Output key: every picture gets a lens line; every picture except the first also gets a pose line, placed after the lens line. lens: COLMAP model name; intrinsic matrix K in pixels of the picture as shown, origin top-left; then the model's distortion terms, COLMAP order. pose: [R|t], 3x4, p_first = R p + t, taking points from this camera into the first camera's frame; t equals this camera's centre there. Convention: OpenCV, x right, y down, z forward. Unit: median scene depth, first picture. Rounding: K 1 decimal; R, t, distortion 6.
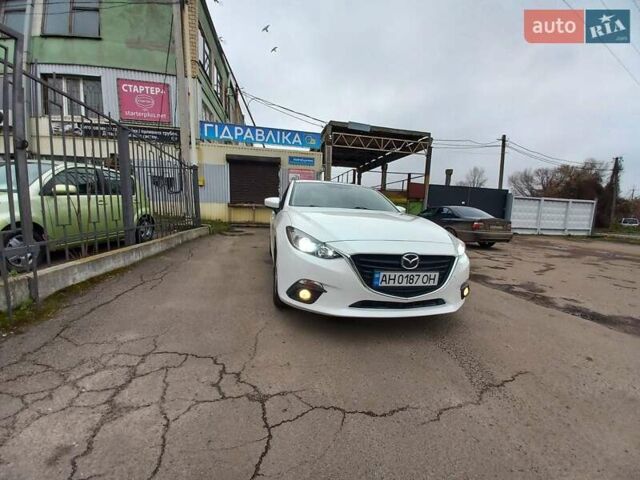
lens RADIAL K [[248.2, 0, 325.8], [0, 248.2, 240.2], [0, 0, 1]] dist [0.025731, -0.019676]
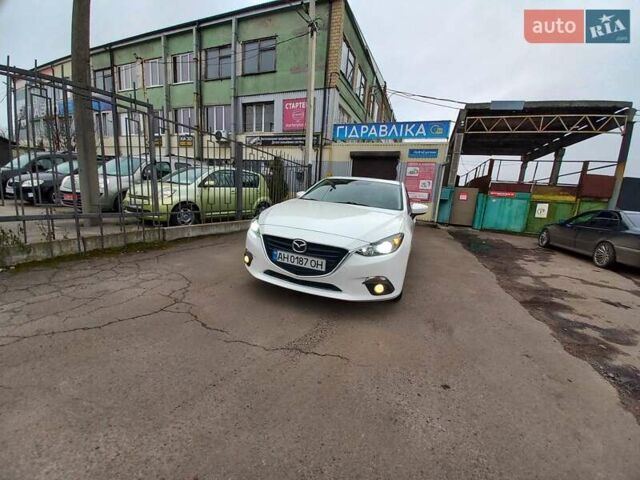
lens RADIAL K [[248.2, 0, 325.8], [0, 248.2, 240.2], [0, 0, 1]] dist [0.025731, -0.019676]
pose [[0.829490, 0.128806, -0.543466, 0.183681], [-0.114254, 0.991600, 0.060633, -0.005612], [0.546710, 0.011799, 0.837239, 0.005973]]
